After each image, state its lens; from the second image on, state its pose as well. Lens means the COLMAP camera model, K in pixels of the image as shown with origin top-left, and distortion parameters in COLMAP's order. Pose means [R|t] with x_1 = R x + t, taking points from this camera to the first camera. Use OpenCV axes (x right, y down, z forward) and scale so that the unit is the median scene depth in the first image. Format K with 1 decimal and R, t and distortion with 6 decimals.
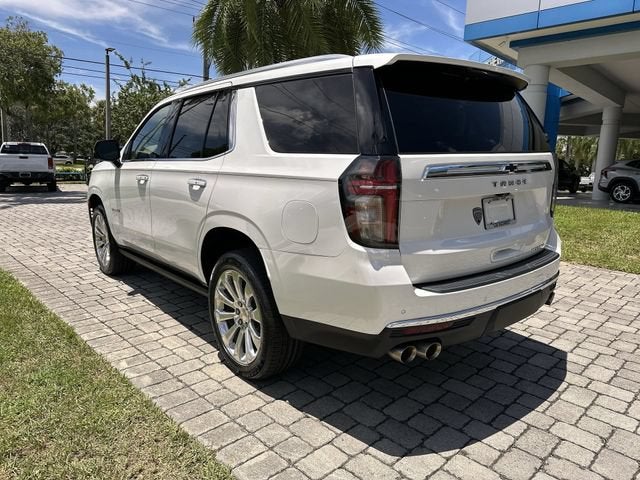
lens RADIAL K [[452.6, 0, 319.7], [0, 452.6, 236.0], [0, 0, 1]] dist [0.037197, -0.047111]
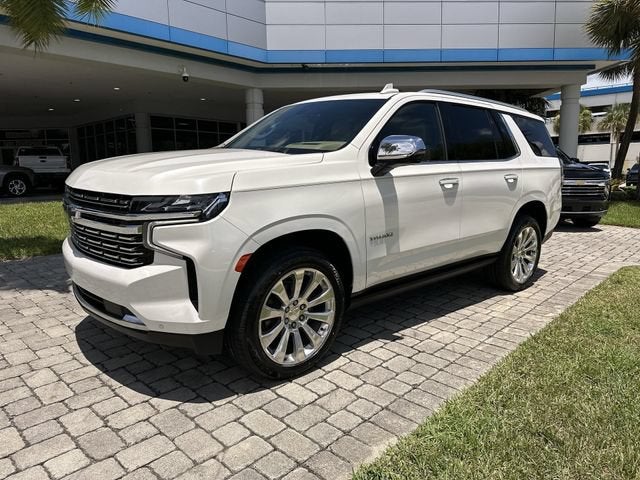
lens RADIAL K [[452.6, 0, 322.2], [0, 452.6, 234.4], [0, 0, 1]] dist [0.037197, -0.047111]
pose [[-0.047141, -0.175241, 0.983396, -1.762457], [0.160756, 0.970327, 0.180619, -0.312146], [-0.985868, 0.166602, -0.017571, 1.735324]]
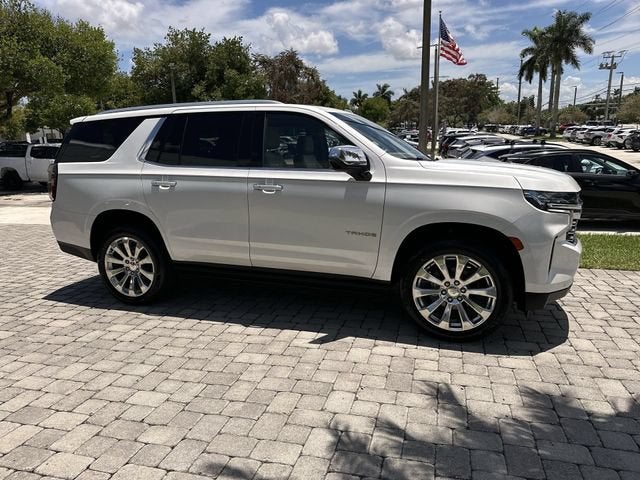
lens RADIAL K [[452.6, 0, 321.6], [0, 452.6, 239.5], [0, 0, 1]] dist [0.037197, -0.047111]
pose [[-0.860657, 0.102302, -0.498803, 0.547324], [-0.080668, 0.939843, 0.331945, -0.560420], [0.502755, 0.325928, -0.800630, 2.955858]]
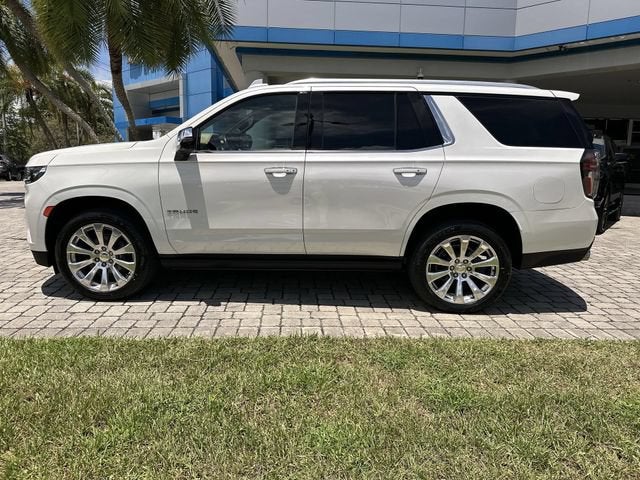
lens RADIAL K [[452.6, 0, 322.1], [0, 452.6, 236.9], [0, 0, 1]] dist [0.037197, -0.047111]
pose [[0.659237, -0.136278, 0.739483, -1.416575], [0.120240, 0.989890, 0.075233, -0.066543], [-0.742259, 0.039319, 0.668958, 0.407478]]
